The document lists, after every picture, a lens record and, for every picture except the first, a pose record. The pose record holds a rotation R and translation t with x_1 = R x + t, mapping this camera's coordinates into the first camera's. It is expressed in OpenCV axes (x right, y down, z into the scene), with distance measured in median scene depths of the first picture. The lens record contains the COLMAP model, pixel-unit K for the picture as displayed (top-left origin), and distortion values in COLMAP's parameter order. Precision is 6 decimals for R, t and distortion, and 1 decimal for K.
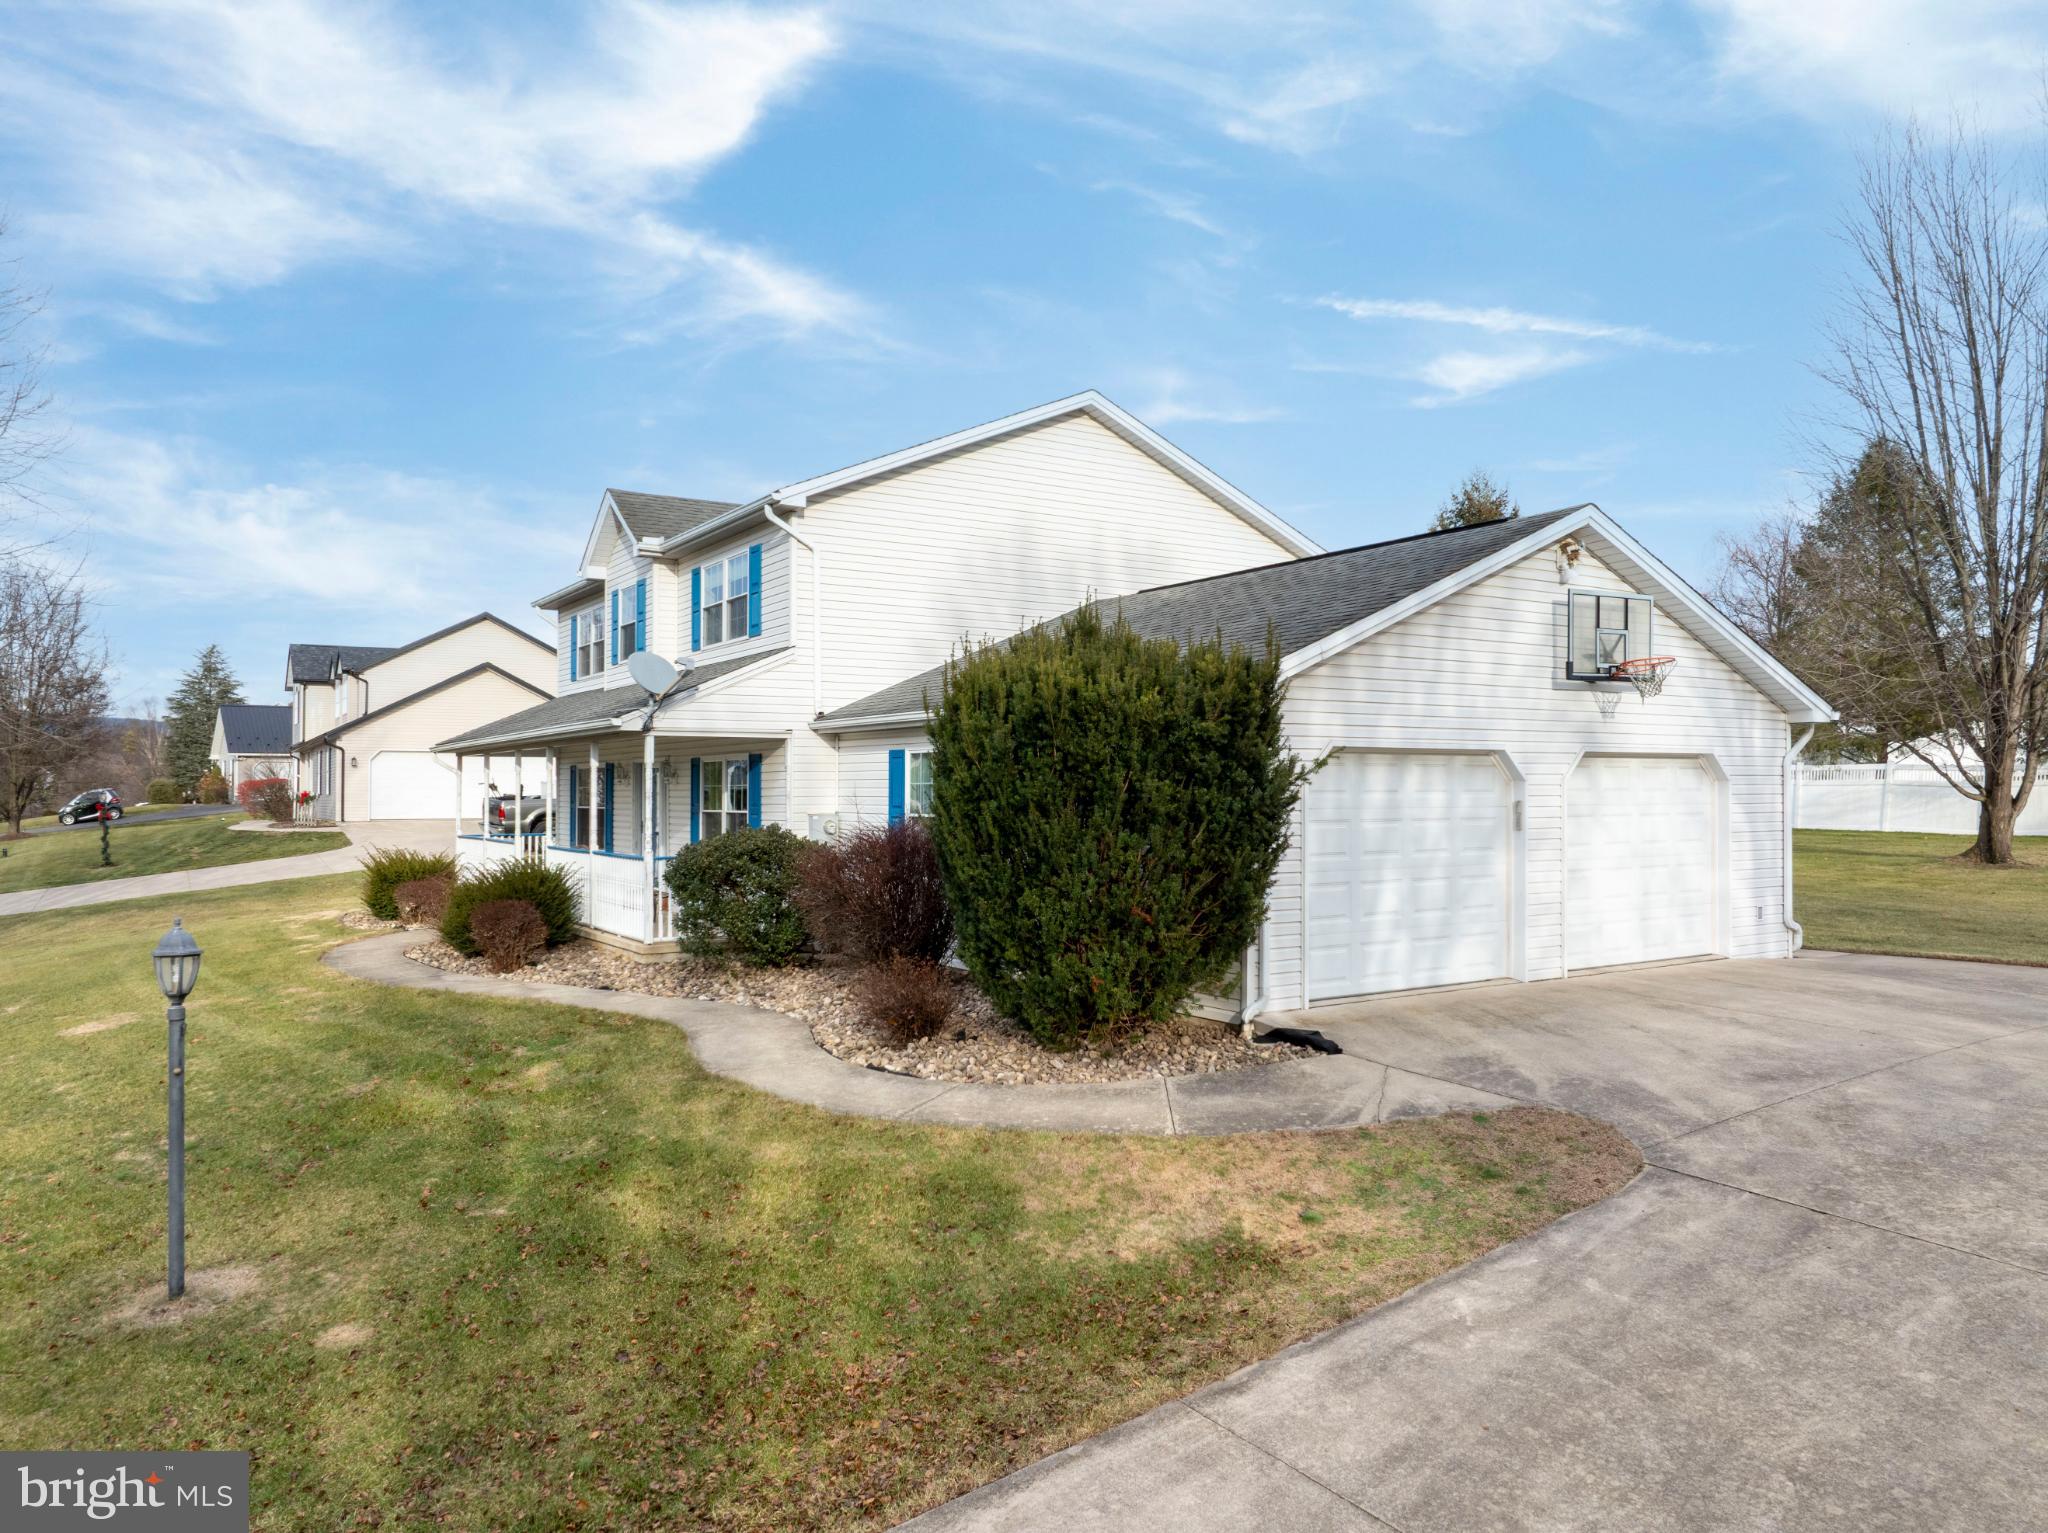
lens RADIAL K [[1158.4, 0, 1024.0], [0, 1158.4, 766.5], [0, 0, 1]] dist [-0.028240, 0.000121]
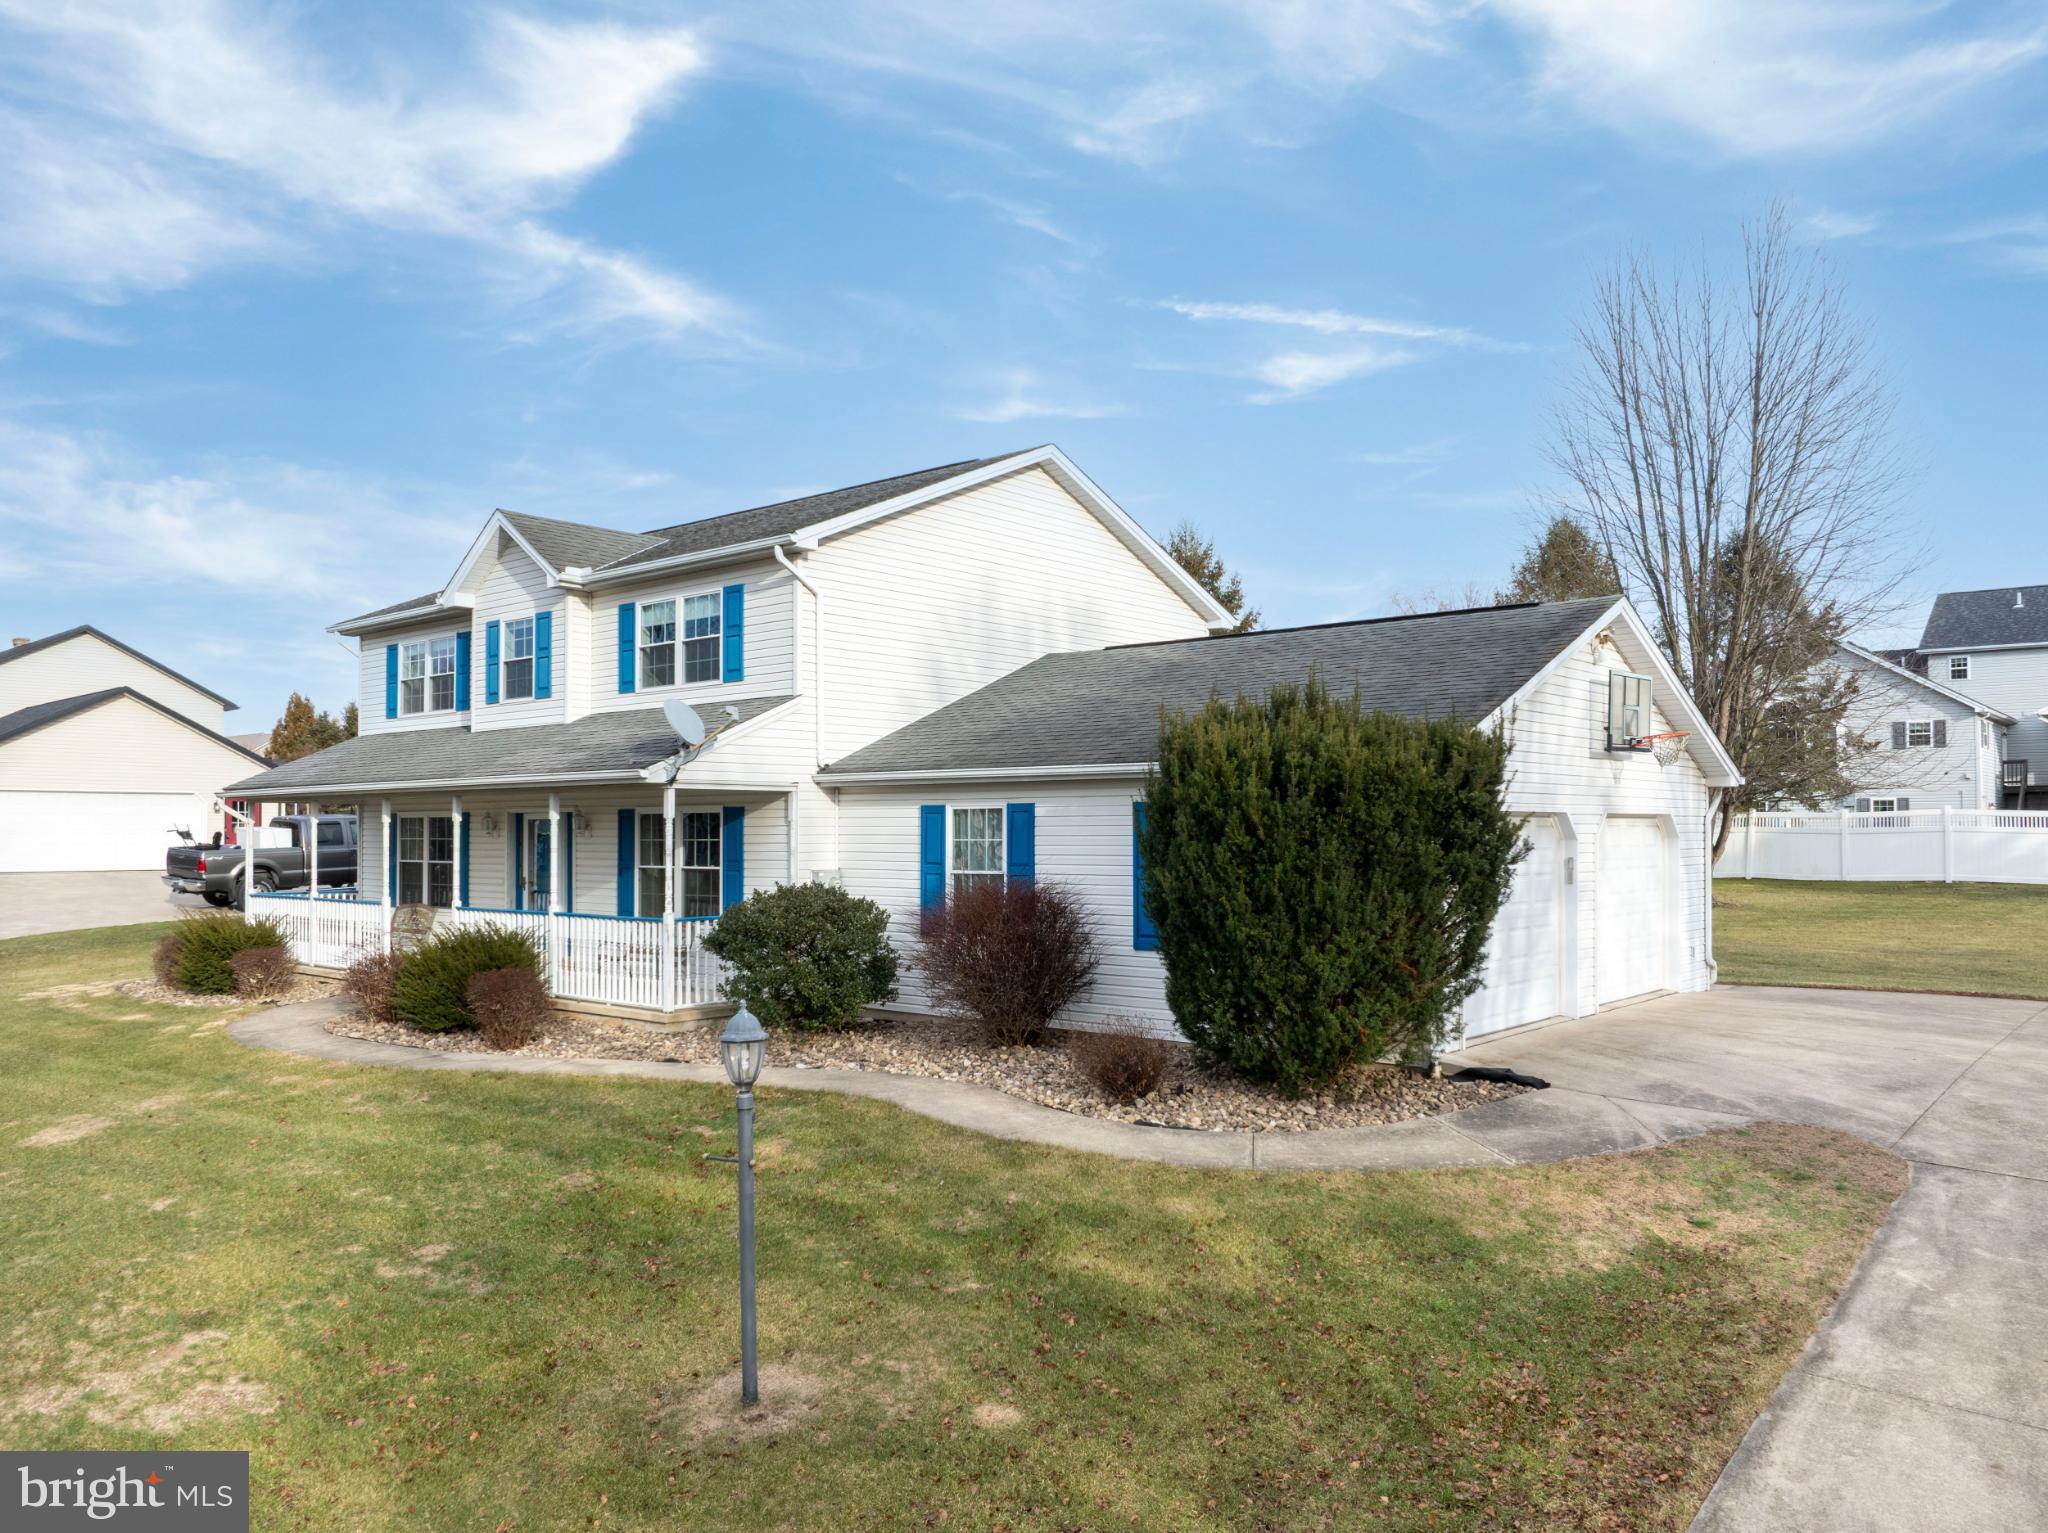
lens RADIAL K [[1164.6, 0, 1154.5], [0, 1164.6, 836.7], [0, 0, 1]] dist [-0.030996, 0.000263]
pose [[0.972059, 0.000821, 0.234737, -0.388093], [-0.004954, 0.999843, 0.017018, -0.013101], [-0.234686, -0.017705, 0.971910, -0.002628]]
